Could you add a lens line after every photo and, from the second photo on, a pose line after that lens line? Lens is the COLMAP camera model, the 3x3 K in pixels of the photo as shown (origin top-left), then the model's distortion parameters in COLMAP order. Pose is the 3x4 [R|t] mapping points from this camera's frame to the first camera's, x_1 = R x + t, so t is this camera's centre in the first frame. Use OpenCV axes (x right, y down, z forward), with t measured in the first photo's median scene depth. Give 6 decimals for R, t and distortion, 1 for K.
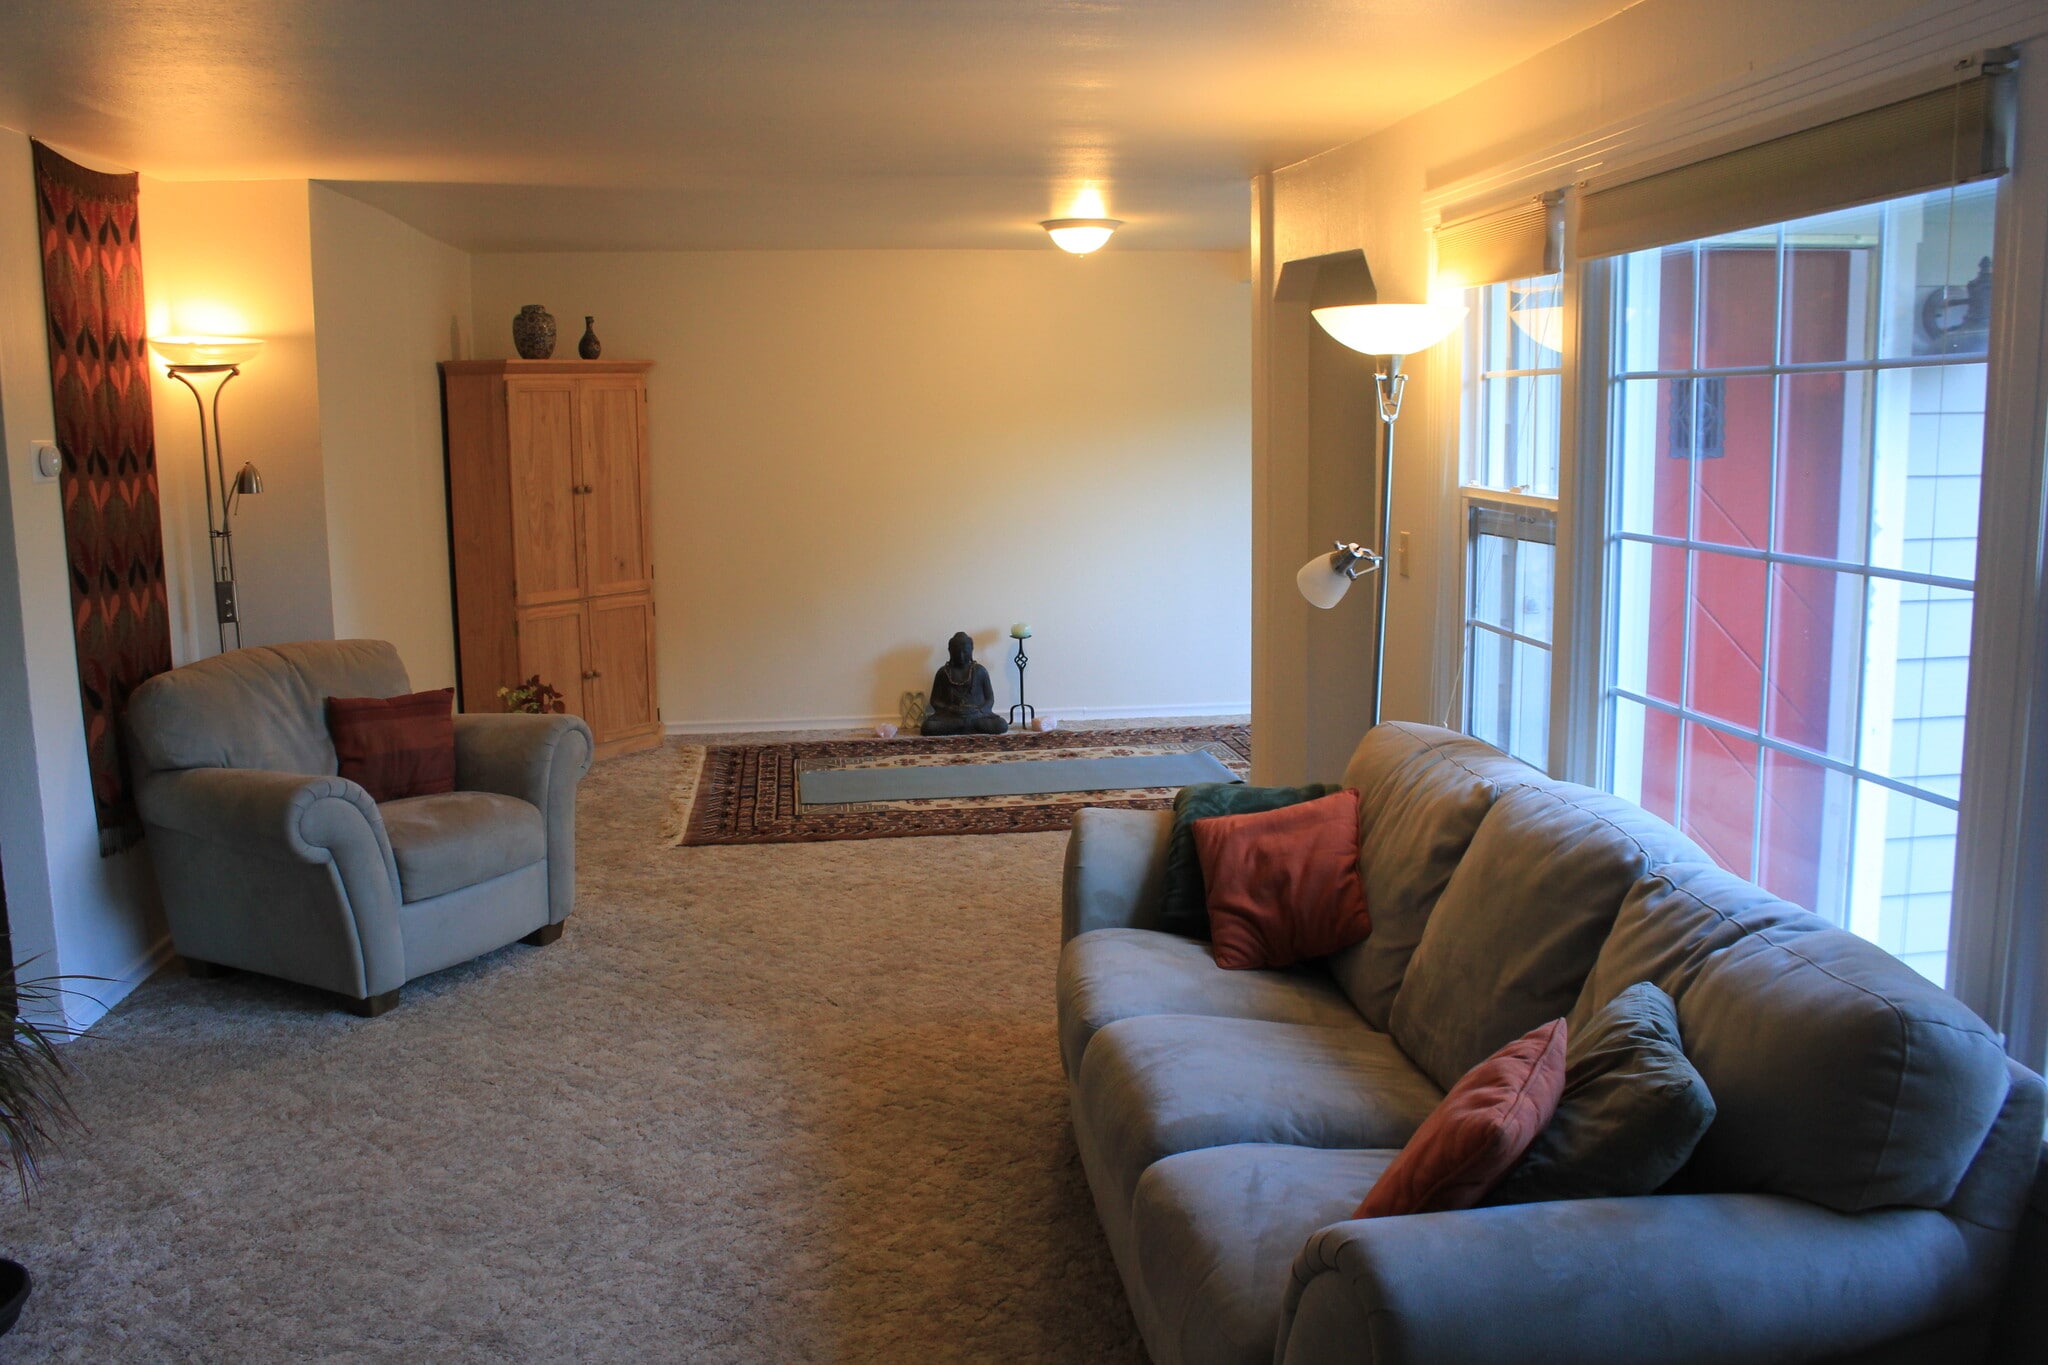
lens RADIAL K [[1817.3, 0, 1026.3], [0, 1817.3, 677.2], [0, 0, 1]] dist [-0.012399, -0.005768]
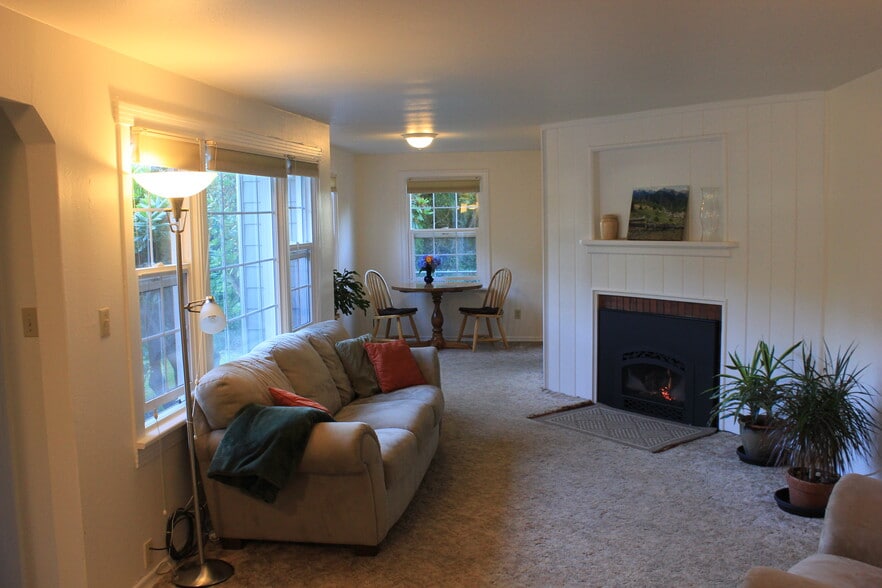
lens RADIAL K [[782.7, 0, 440.7], [0, 782.7, 291.3], [0, 0, 1]] dist [-0.012399, -0.005768]
pose [[-0.965890, 0.005108, 0.258904, -0.302225], [0.071470, 0.966231, 0.247569, -0.299630], [-0.248897, 0.257628, -0.933637, 1.933431]]
